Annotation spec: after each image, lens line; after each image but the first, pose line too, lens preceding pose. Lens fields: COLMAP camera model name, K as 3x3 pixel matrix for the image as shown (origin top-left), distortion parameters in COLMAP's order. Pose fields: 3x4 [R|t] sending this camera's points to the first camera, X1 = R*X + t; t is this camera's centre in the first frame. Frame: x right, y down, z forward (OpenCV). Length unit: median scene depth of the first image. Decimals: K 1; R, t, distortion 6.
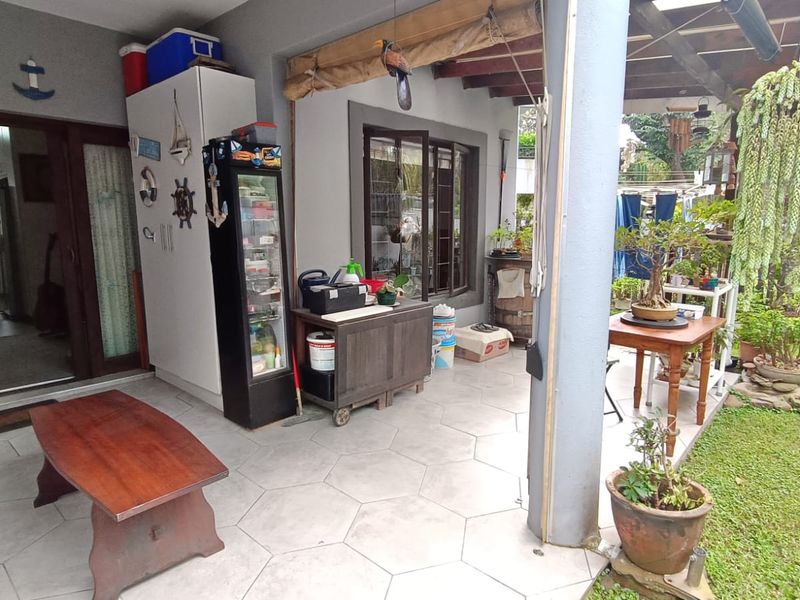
lens RADIAL K [[494.1, 0, 395.9], [0, 494.1, 298.4], [0, 0, 1]] dist [0.017193, -0.013685]
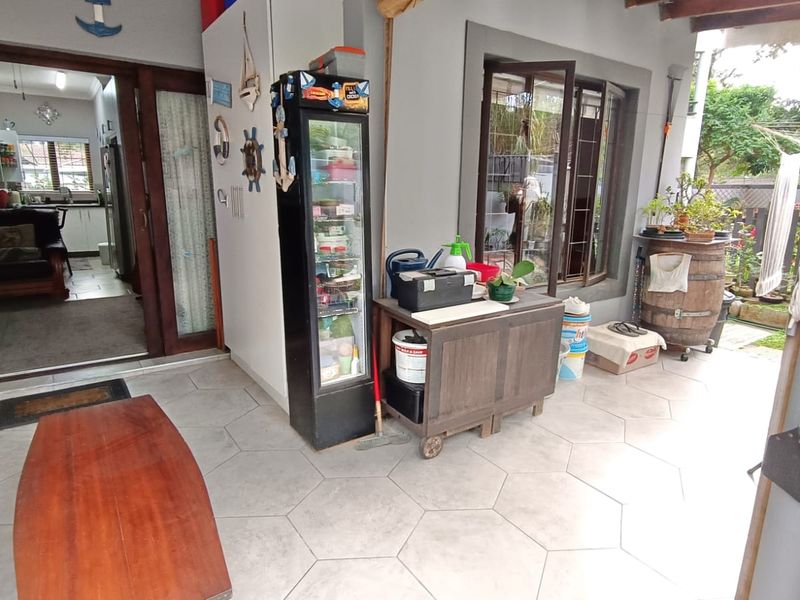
lens RADIAL K [[494.1, 0, 395.9], [0, 494.1, 298.4], [0, 0, 1]] dist [0.017193, -0.013685]
pose [[0.974825, 0.065740, -0.213059, -0.014337], [-0.051020, 0.995962, 0.073870, -0.037376], [0.217055, -0.061141, 0.974243, 0.239226]]
